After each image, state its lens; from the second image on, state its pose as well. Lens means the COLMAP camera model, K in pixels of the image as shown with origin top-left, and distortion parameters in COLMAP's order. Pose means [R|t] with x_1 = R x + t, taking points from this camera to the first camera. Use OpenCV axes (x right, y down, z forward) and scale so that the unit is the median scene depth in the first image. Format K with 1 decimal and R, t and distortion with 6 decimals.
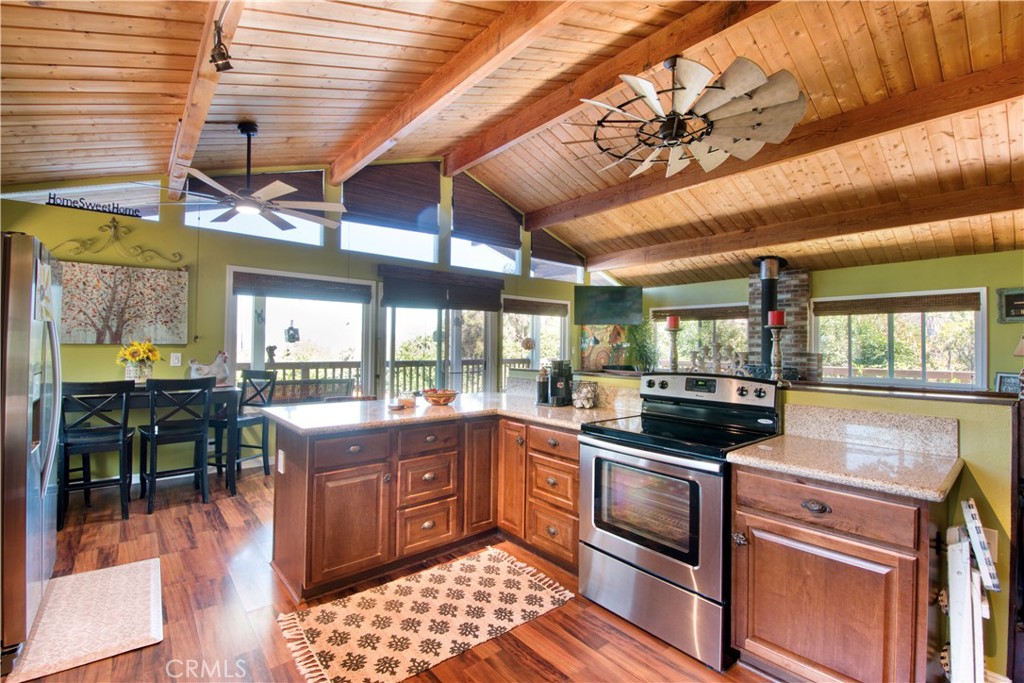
lens RADIAL K [[443.6, 0, 507.3], [0, 443.6, 343.3], [0, 0, 1]] dist [-0.003150, -0.000991]
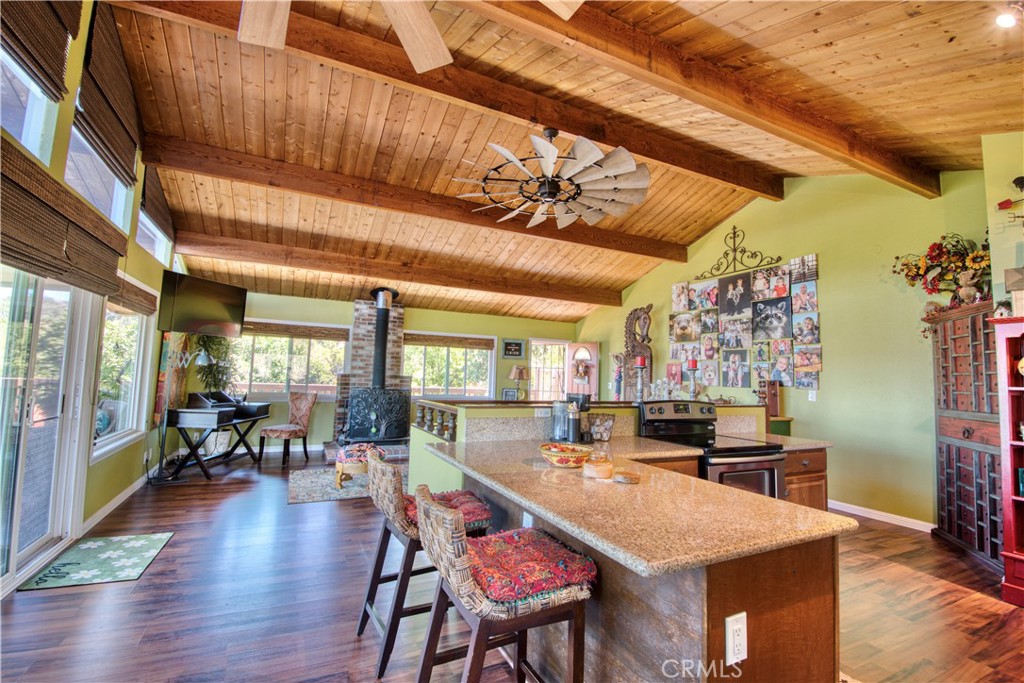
lens RADIAL K [[443.6, 0, 505.4], [0, 443.6, 342.7], [0, 0, 1]] dist [-0.003150, -0.000991]
pose [[0.250505, 0.068734, 0.965672, -0.397115], [-0.036721, 0.997433, -0.061468, -0.003157], [-0.967419, -0.020062, 0.252386, 0.430142]]
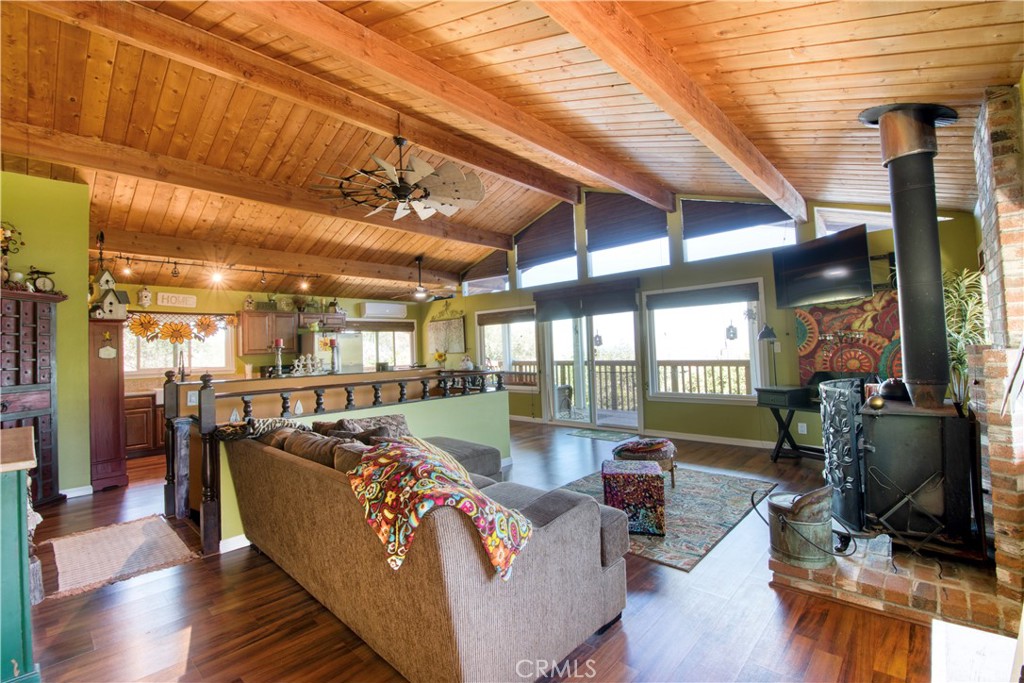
lens RADIAL K [[443.6, 0, 514.7], [0, 443.6, 335.3], [0, 0, 1]] dist [-0.003150, -0.000991]
pose [[0.093874, -0.041377, -0.994724, 0.903515], [0.039498, 0.998504, -0.037807, 0.007174], [0.994800, -0.035741, 0.095368, 0.641900]]
